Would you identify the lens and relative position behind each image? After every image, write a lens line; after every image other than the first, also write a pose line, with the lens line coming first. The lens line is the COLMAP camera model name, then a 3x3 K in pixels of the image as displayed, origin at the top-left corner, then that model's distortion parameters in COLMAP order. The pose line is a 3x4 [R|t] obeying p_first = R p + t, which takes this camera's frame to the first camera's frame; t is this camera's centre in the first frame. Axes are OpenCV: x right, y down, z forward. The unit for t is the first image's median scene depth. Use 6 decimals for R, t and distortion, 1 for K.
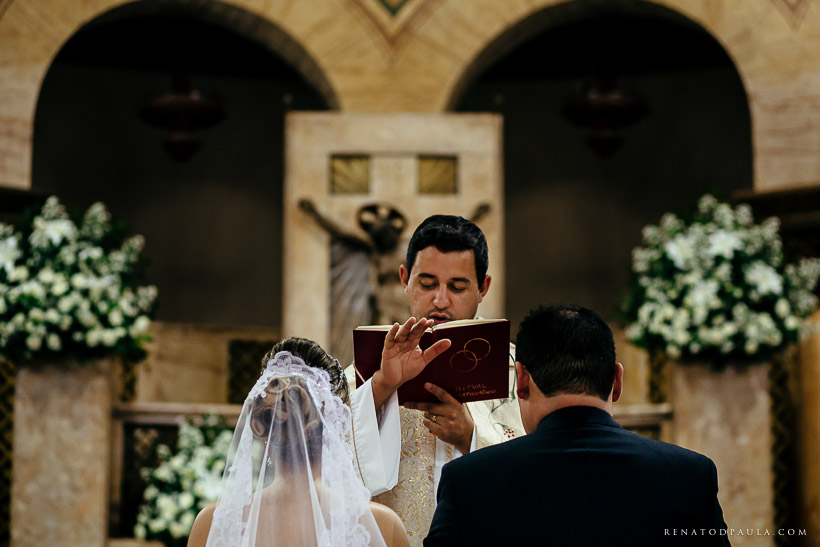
lens RADIAL K [[1976.4, 0, 410.0], [0, 1976.4, 273.5], [0, 0, 1]] dist [0.045158, -0.511216]
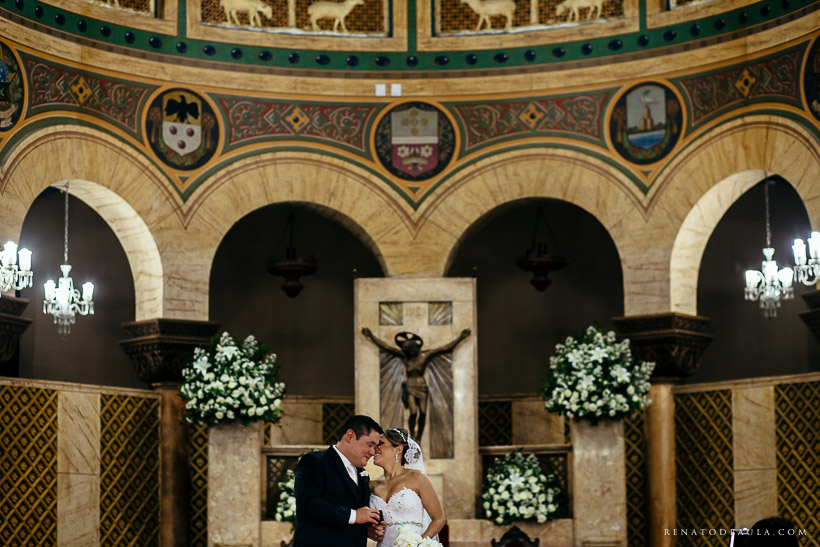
lens RADIAL K [[2023.2, 0, 410.0], [0, 2023.2, 273.5], [0, 0, 1]] dist [-0.024244, 0.064046]
pose [[0.999578, -0.012353, -0.026300, 0.036558], [0.013339, 0.999202, 0.037653, -0.160790], [0.025814, -0.037988, 0.998945, -0.844095]]
